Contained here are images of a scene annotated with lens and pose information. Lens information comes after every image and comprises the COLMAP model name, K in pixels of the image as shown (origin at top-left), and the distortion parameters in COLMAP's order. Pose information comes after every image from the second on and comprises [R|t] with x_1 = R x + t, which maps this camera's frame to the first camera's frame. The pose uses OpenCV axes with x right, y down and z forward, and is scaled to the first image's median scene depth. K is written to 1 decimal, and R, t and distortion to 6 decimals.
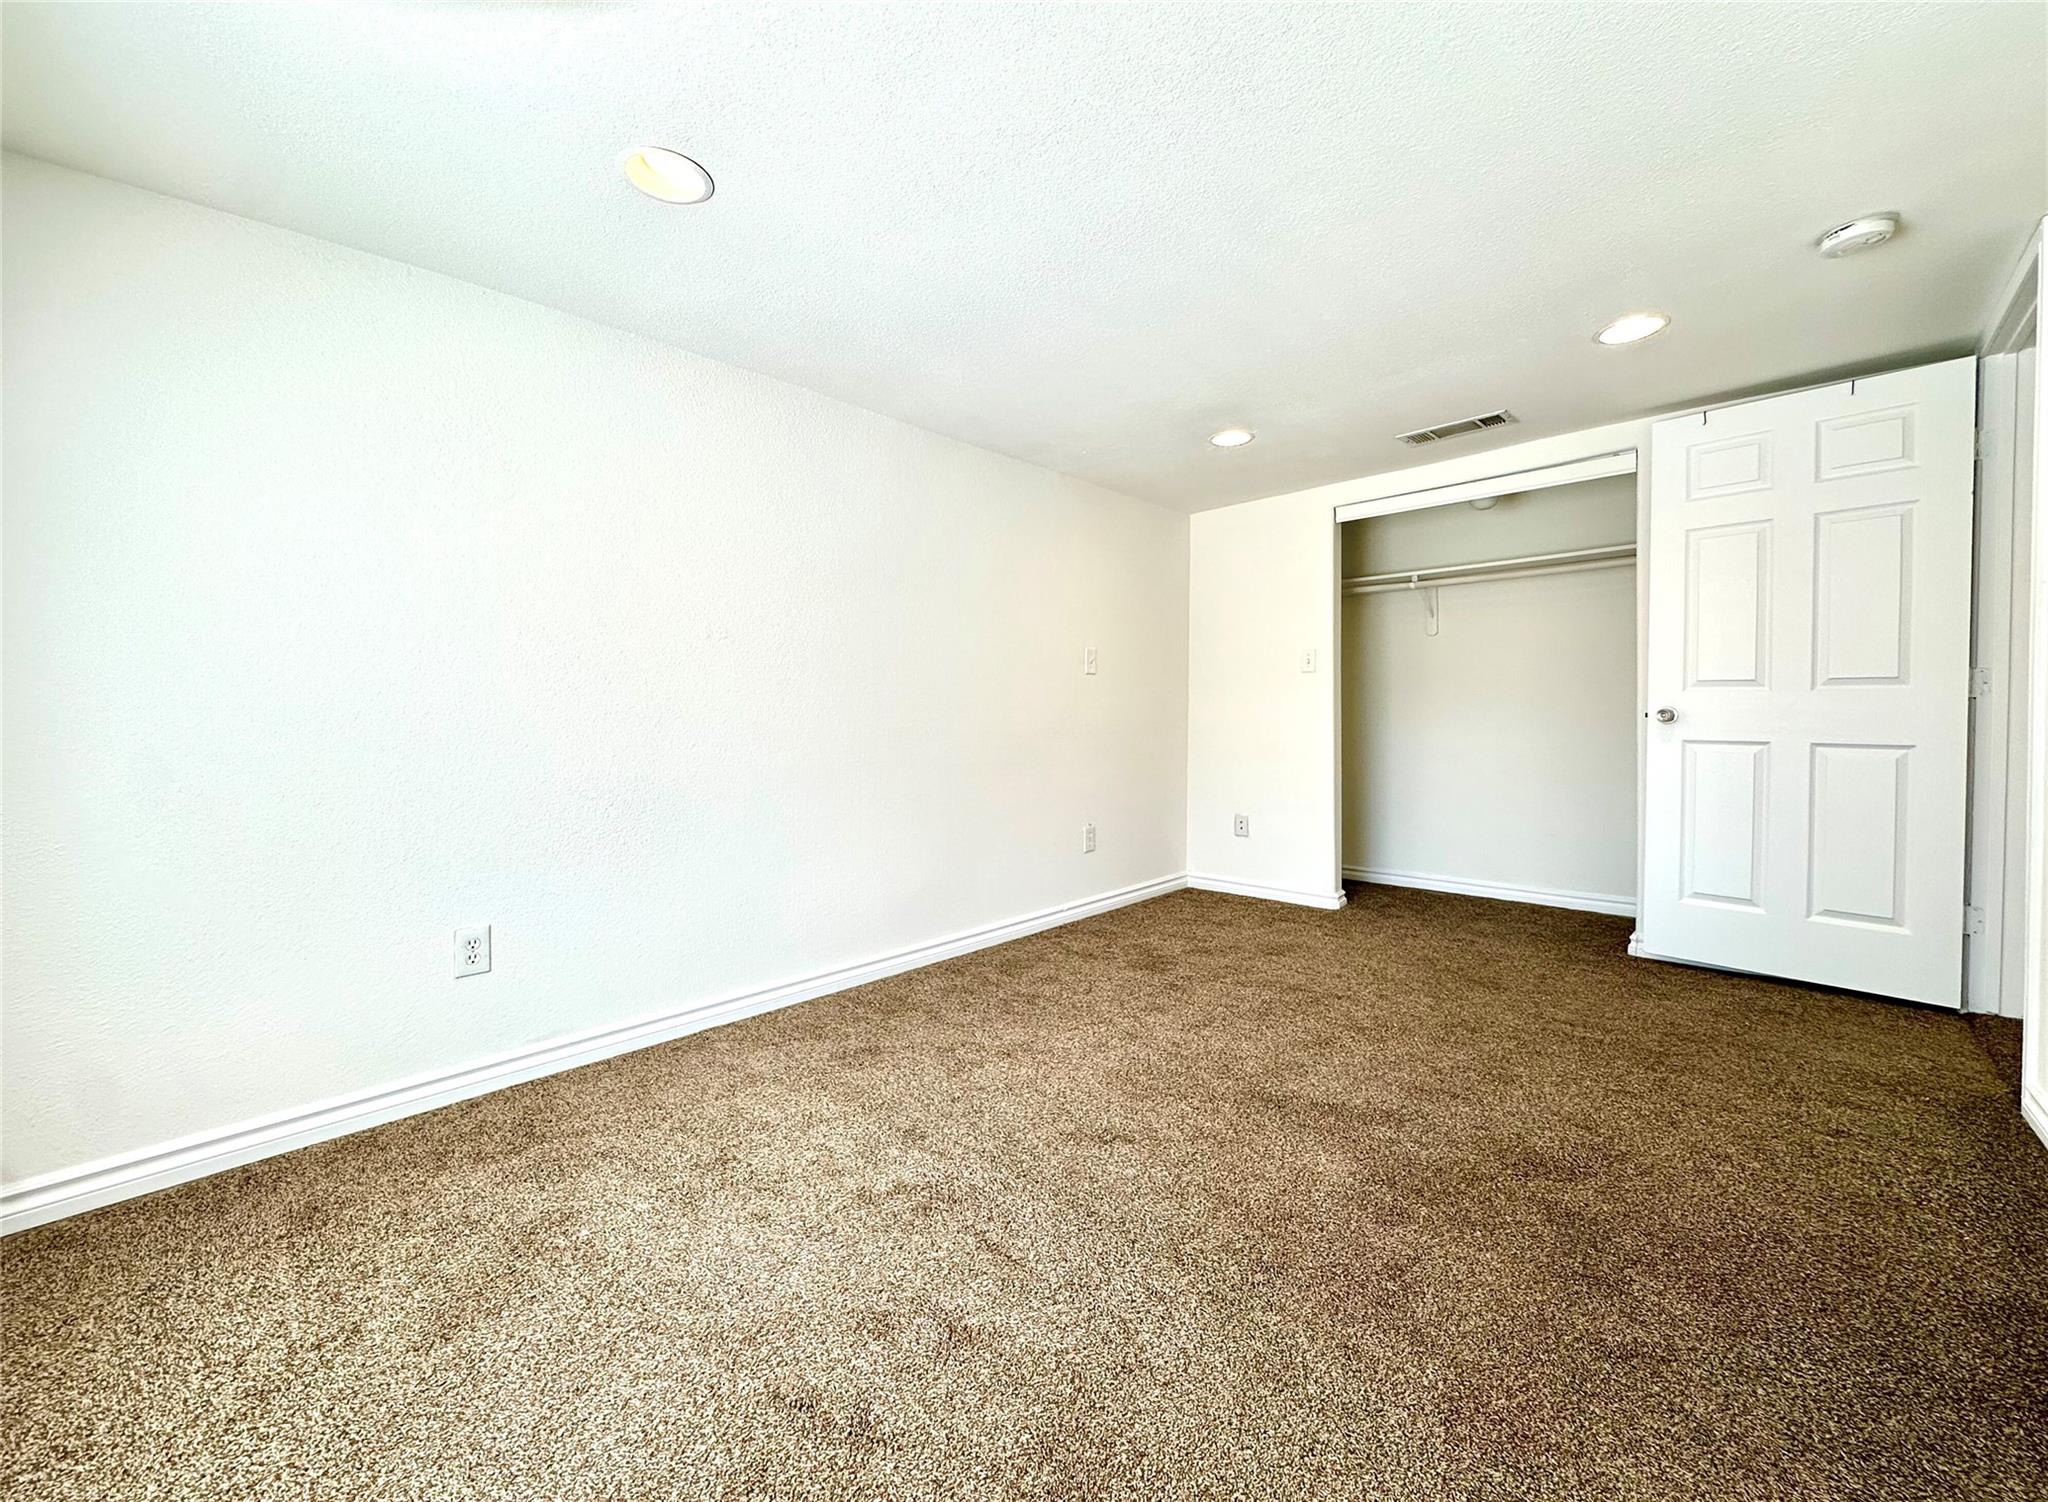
lens RADIAL K [[843.5, 0, 1024.0], [0, 843.5, 751.0], [0, 0, 1]] dist [0.000160, 0.000090]
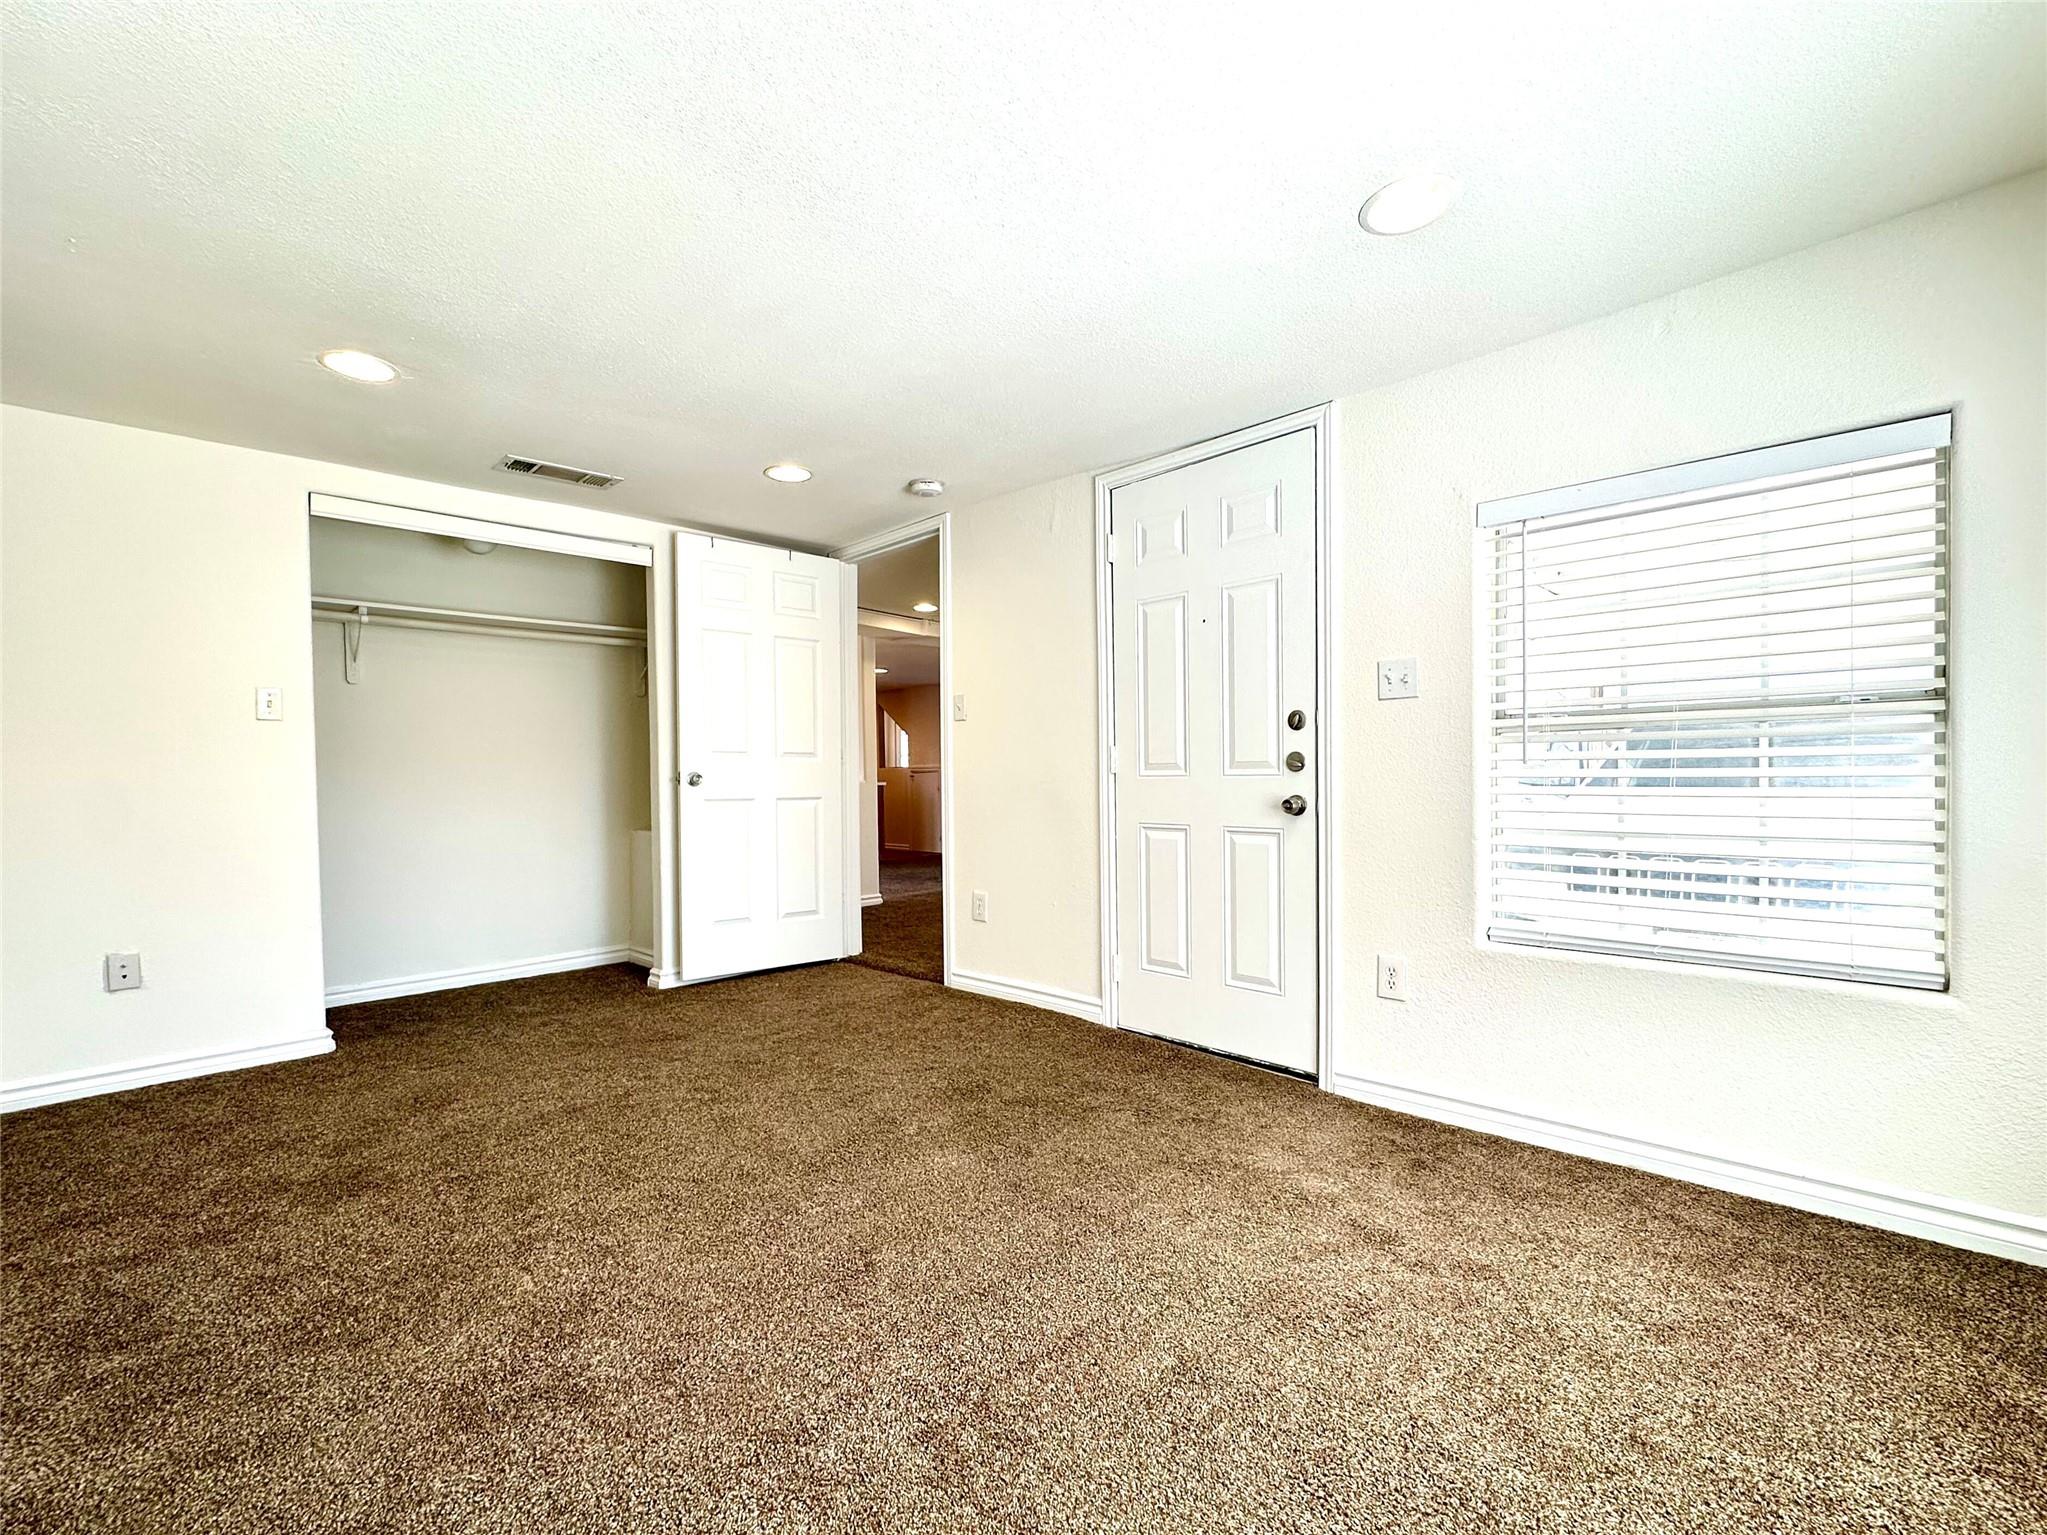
lens RADIAL K [[893.8, 0, 1023.5], [0, 893.8, 803.5], [0, 0, 1]] dist [0.000855, -0.000057]
pose [[0.009635, -0.022573, 0.999699, -0.523856], [0.060981, 0.997898, 0.021945, -0.005810], [-0.998092, 0.060751, 0.010991, 0.536438]]
